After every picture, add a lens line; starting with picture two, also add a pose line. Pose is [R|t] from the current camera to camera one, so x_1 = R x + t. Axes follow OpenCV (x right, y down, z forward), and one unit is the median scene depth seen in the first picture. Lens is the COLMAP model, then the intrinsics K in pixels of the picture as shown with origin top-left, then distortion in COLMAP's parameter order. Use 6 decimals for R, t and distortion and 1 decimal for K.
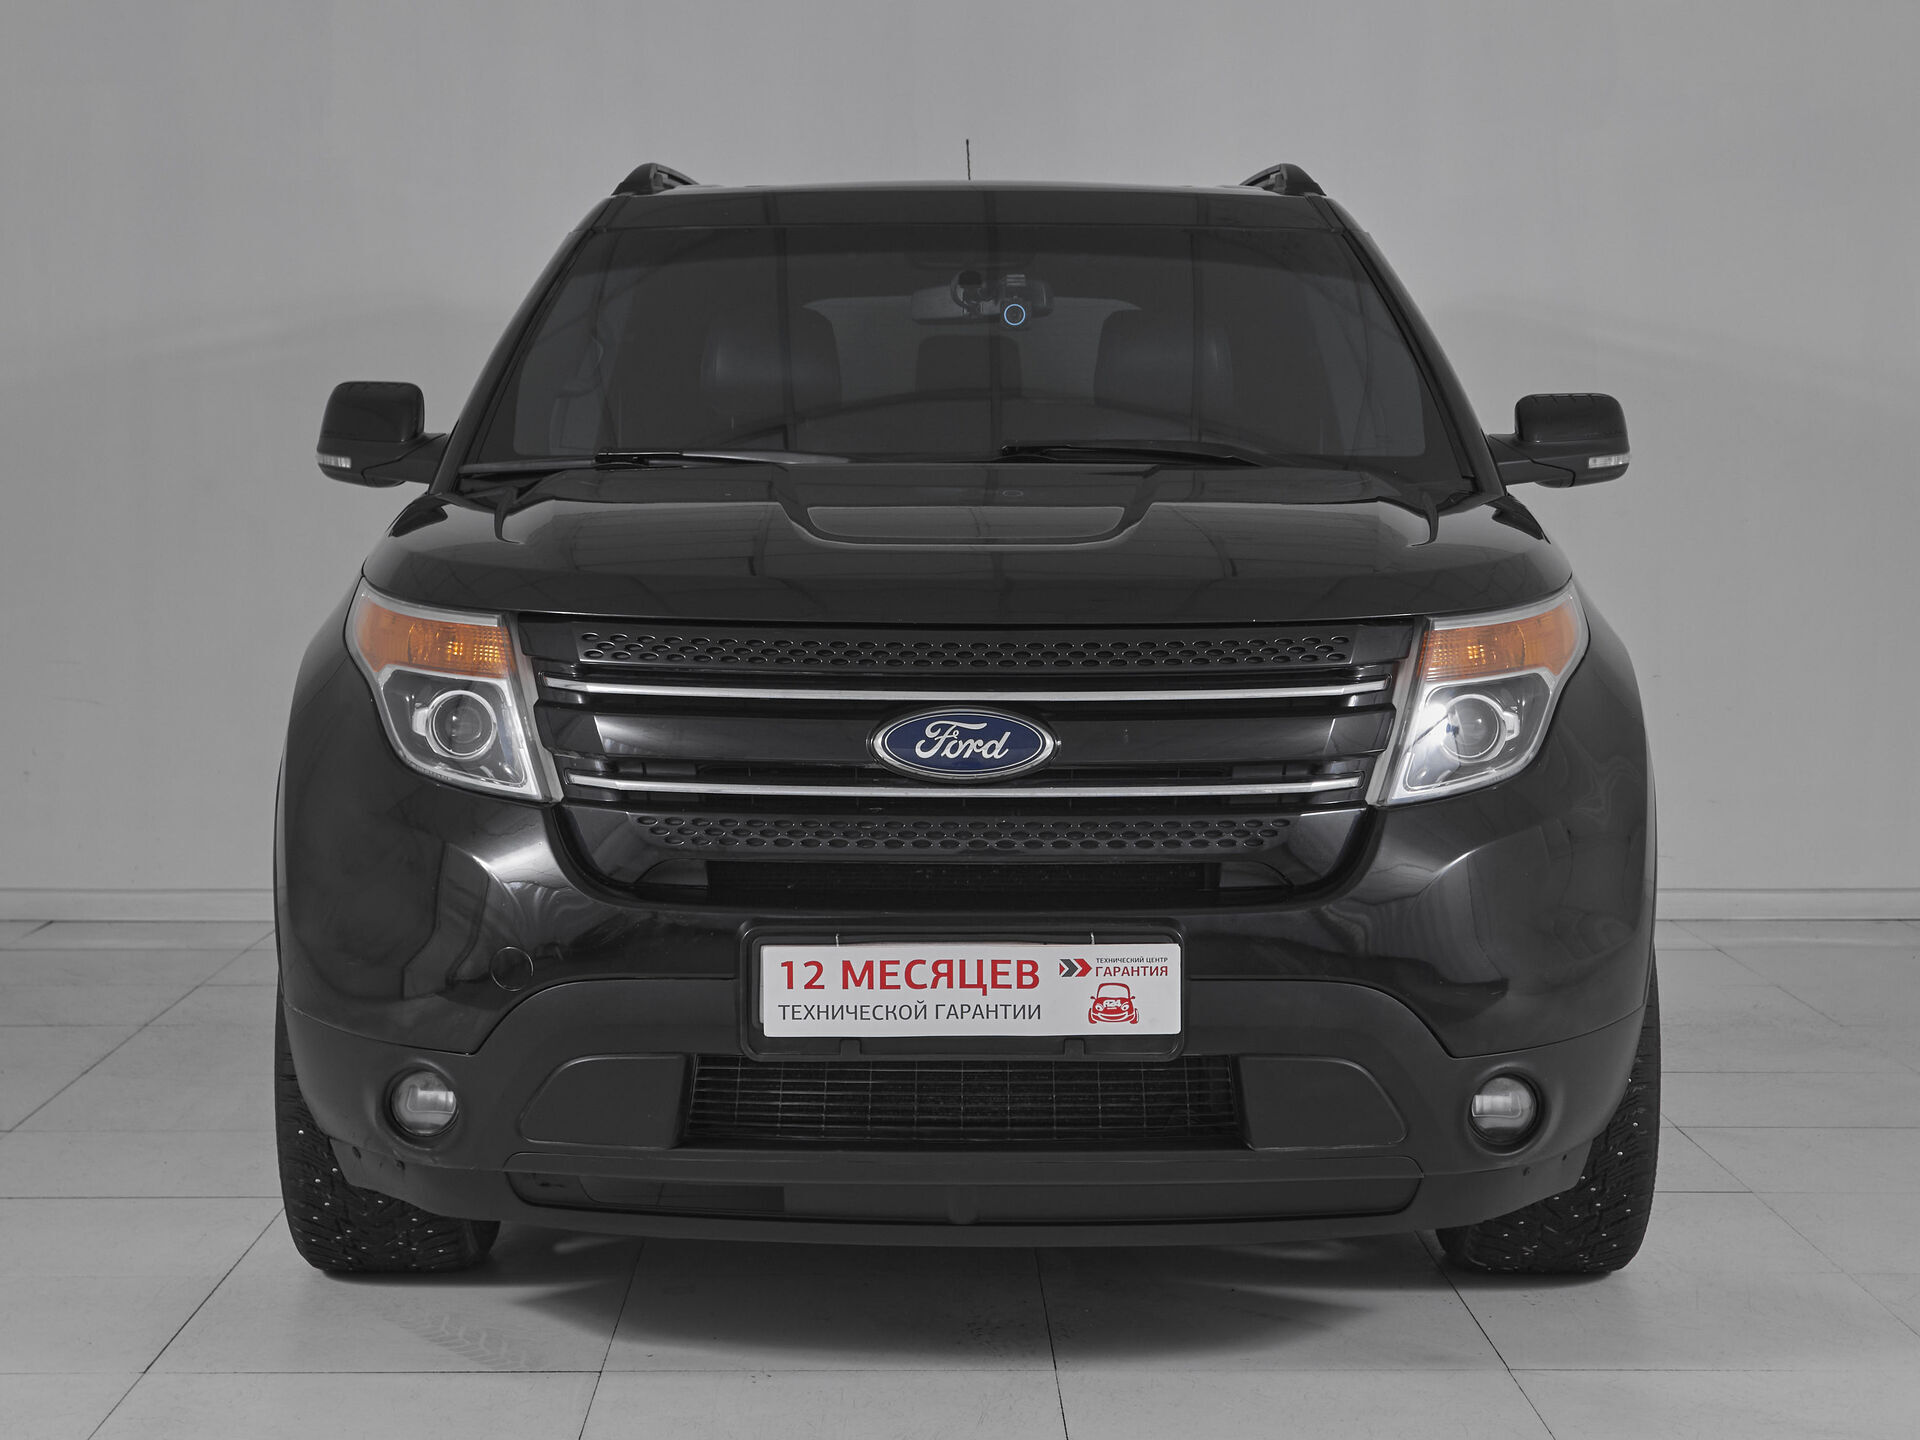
lens RADIAL K [[3513.9, 0, 953.8], [0, 3513.9, 714.3], [0, 0, 1]] dist [0.265336, 0.000000]
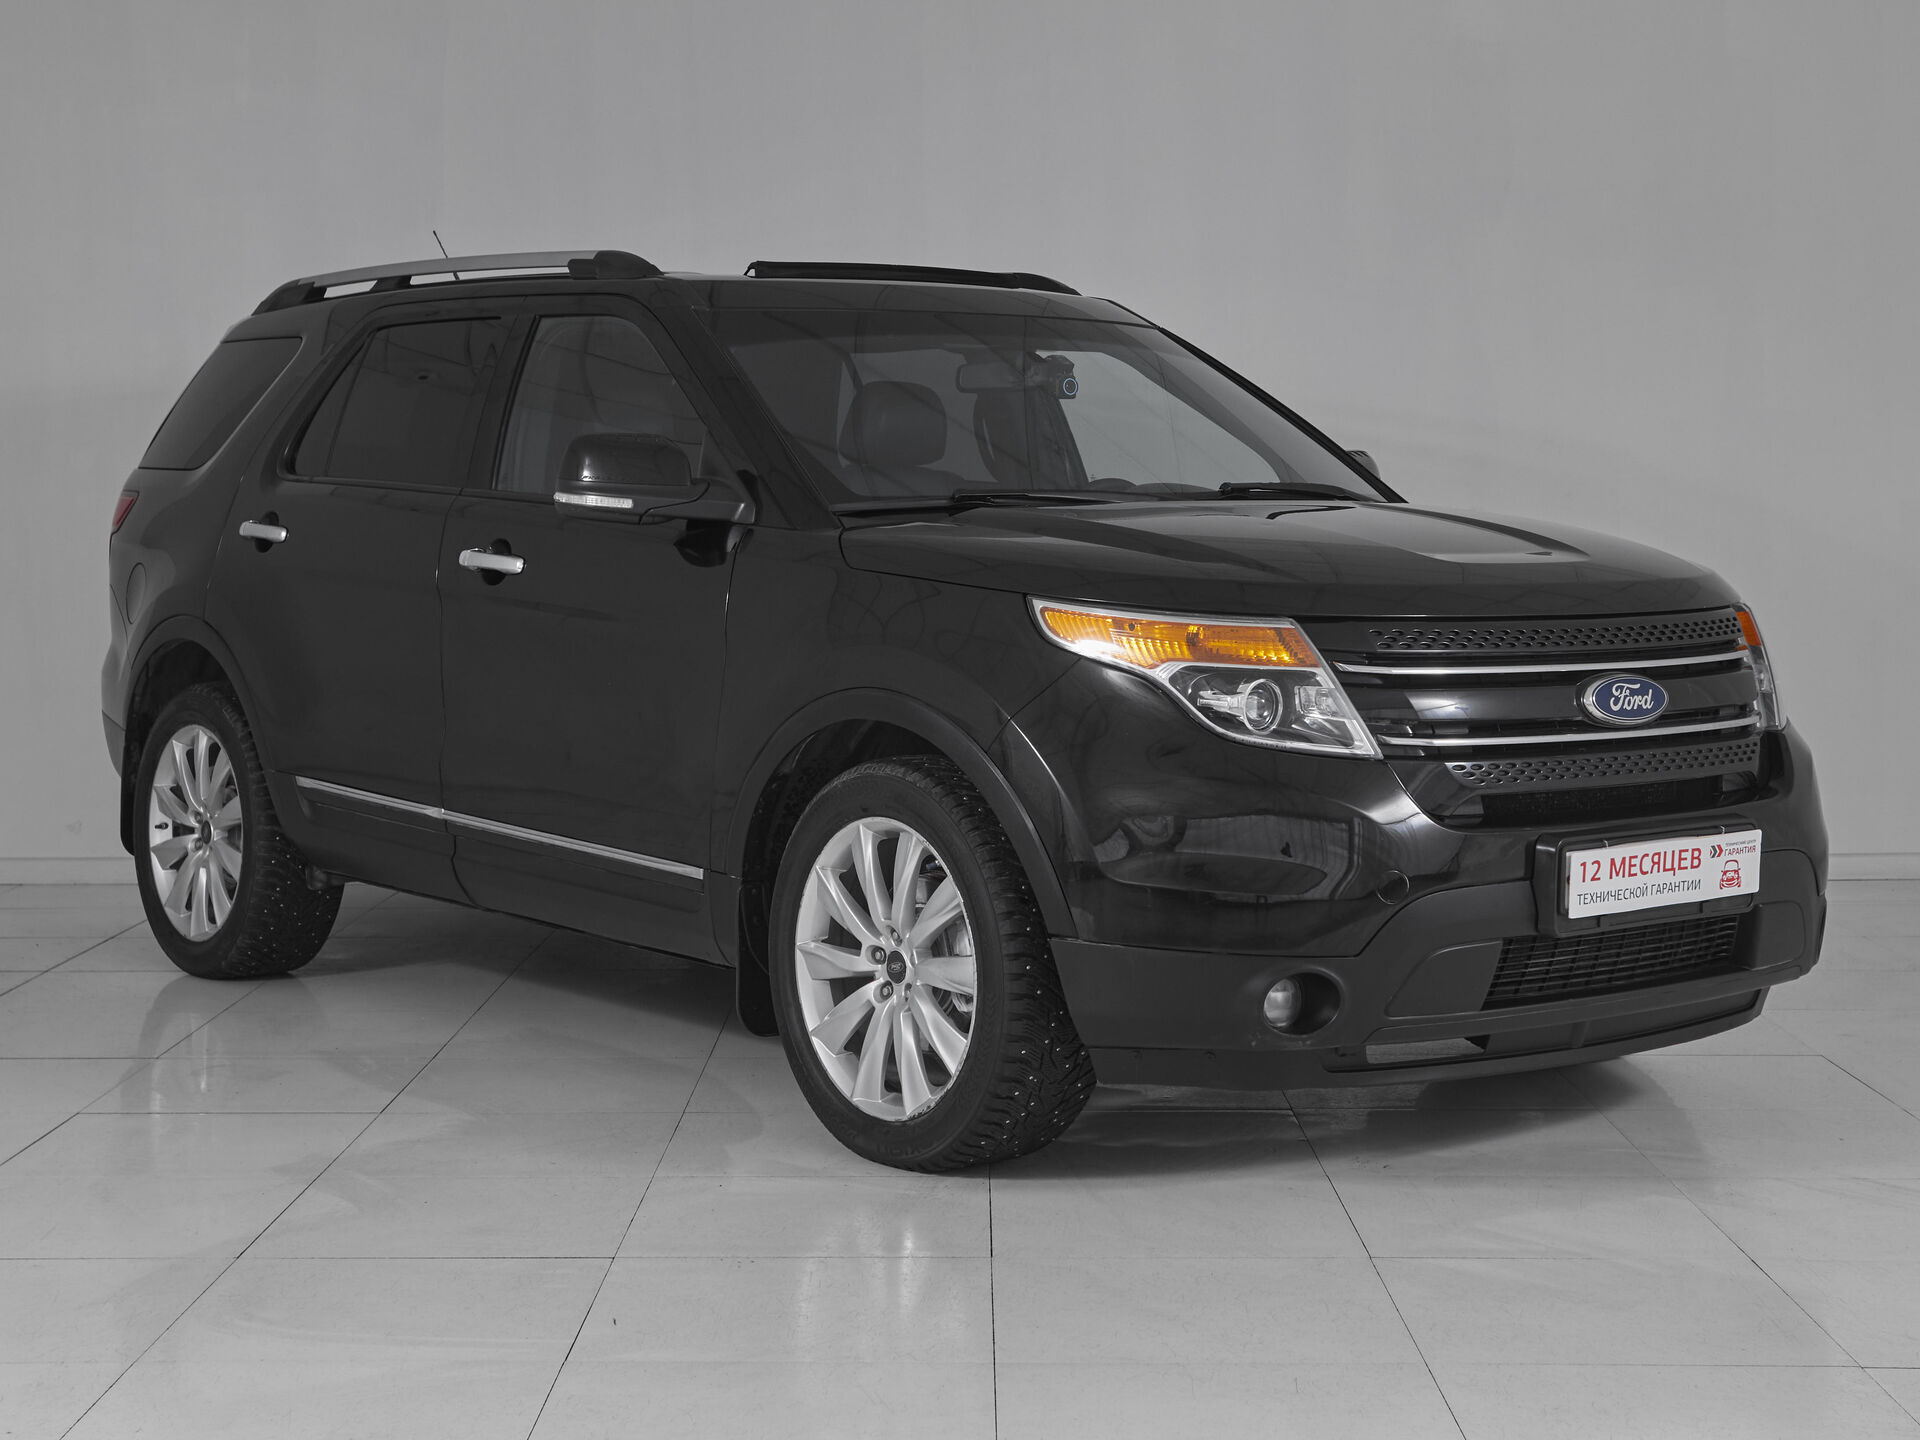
lens RADIAL K [[3084.2, 0, 888.0], [0, 3084.2, 663.0], [0, 0, 1]] dist [0.034783, 0.000000]
pose [[0.790811, -0.036842, 0.610951, -0.991084], [0.050869, 0.998690, -0.005621, -0.014194], [-0.609943, 0.035523, 0.791648, 0.209287]]
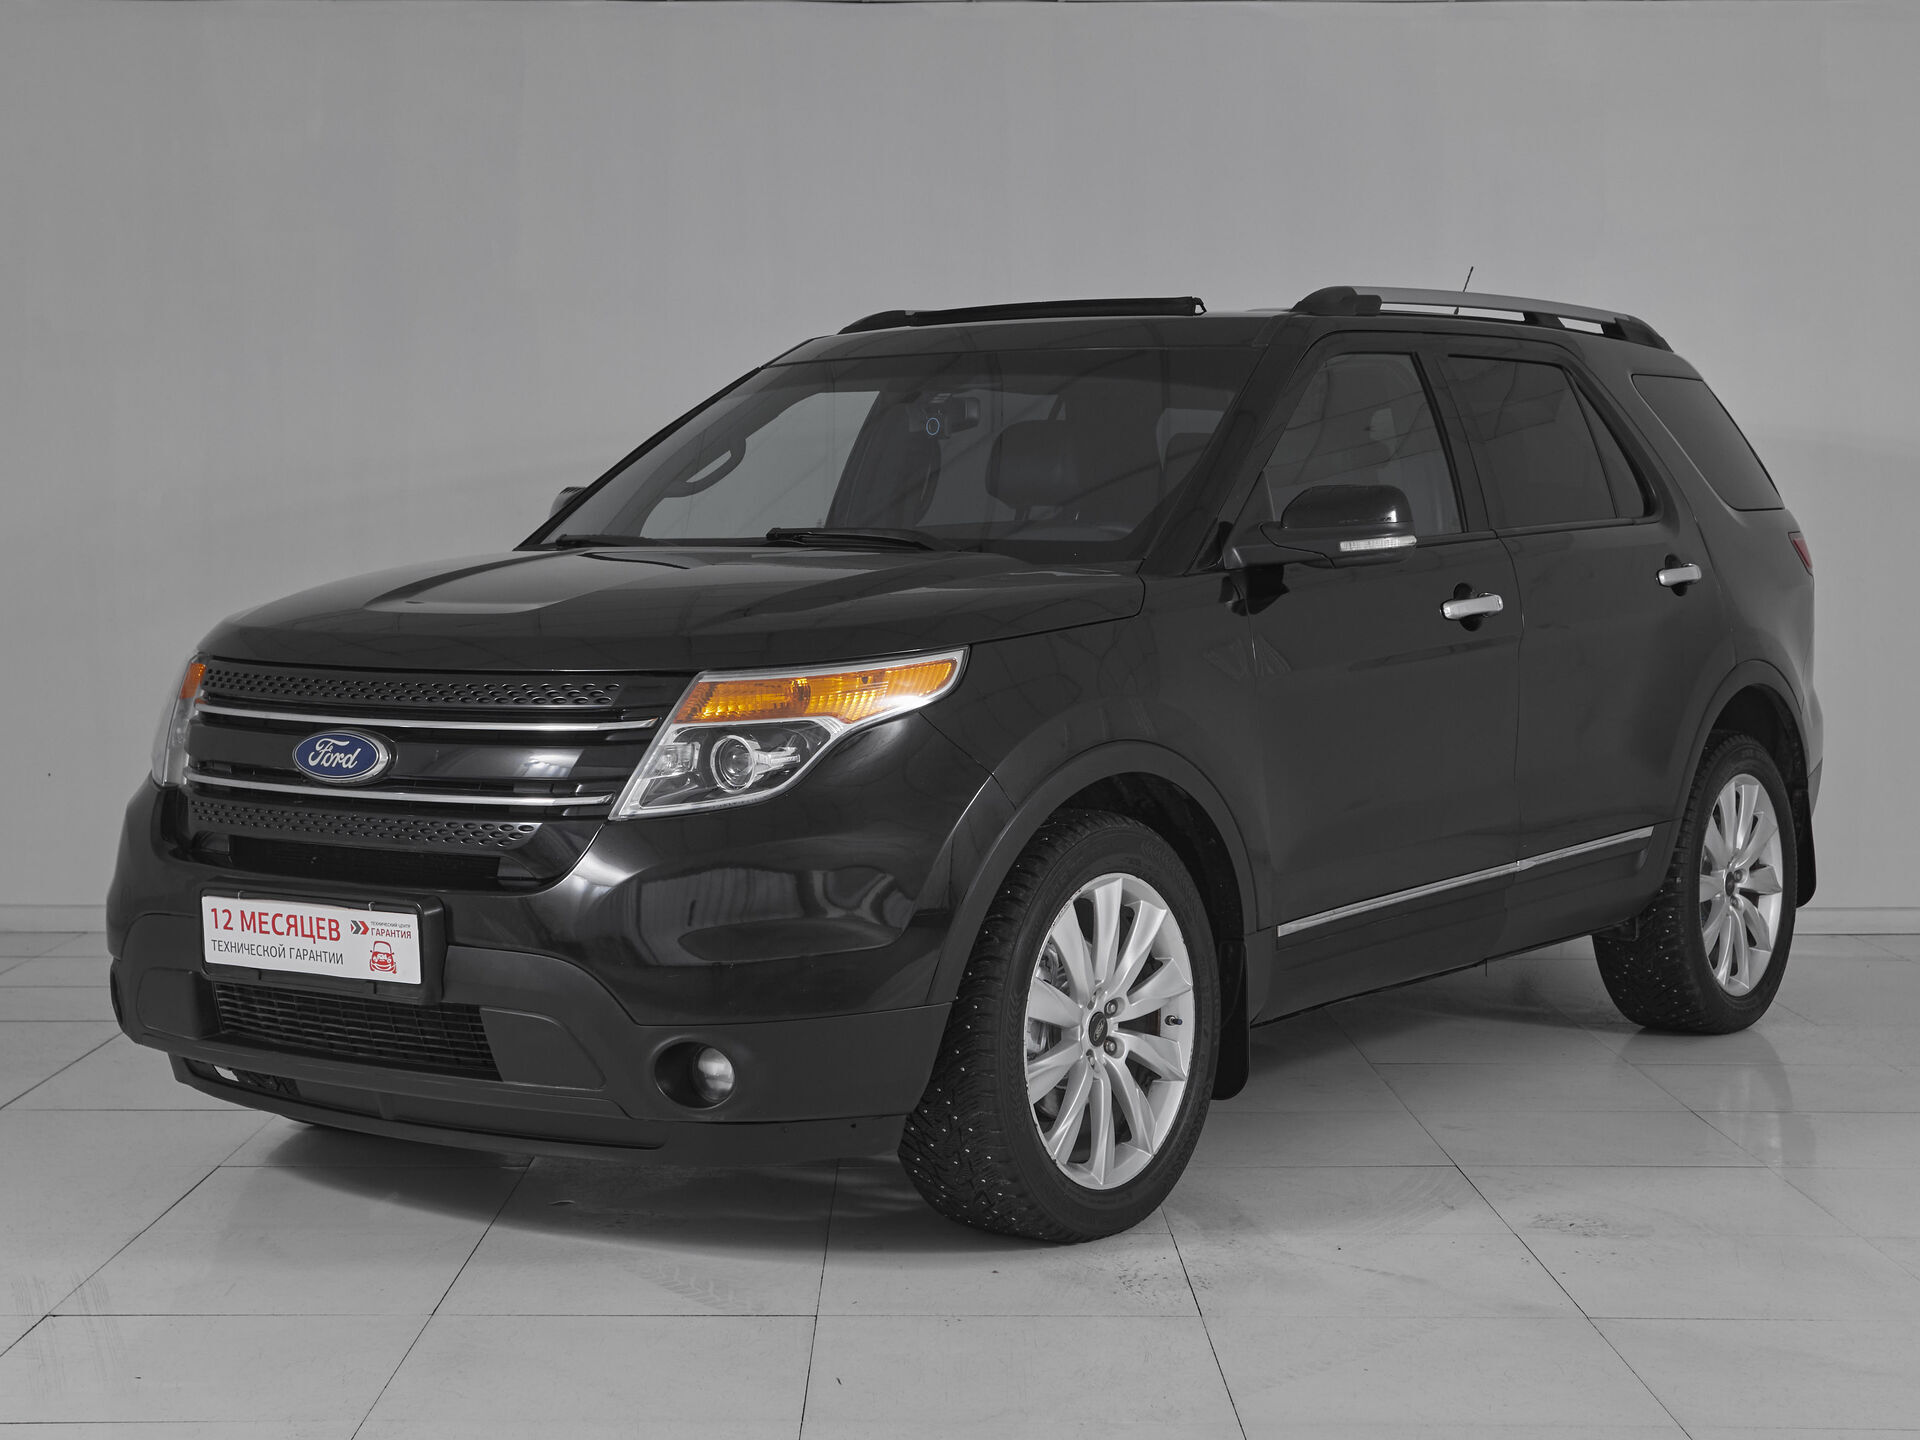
lens RADIAL K [[3084.2, 0, 912.1], [0, 3084.2, 711.5], [0, 0, 1]] dist [0.034783, 0.000000]
pose [[0.804134, 0.029447, -0.593719, 0.884462], [-0.042189, 0.999081, -0.007589, -0.008960], [0.592949, 0.031150, 0.804637, 0.187095]]
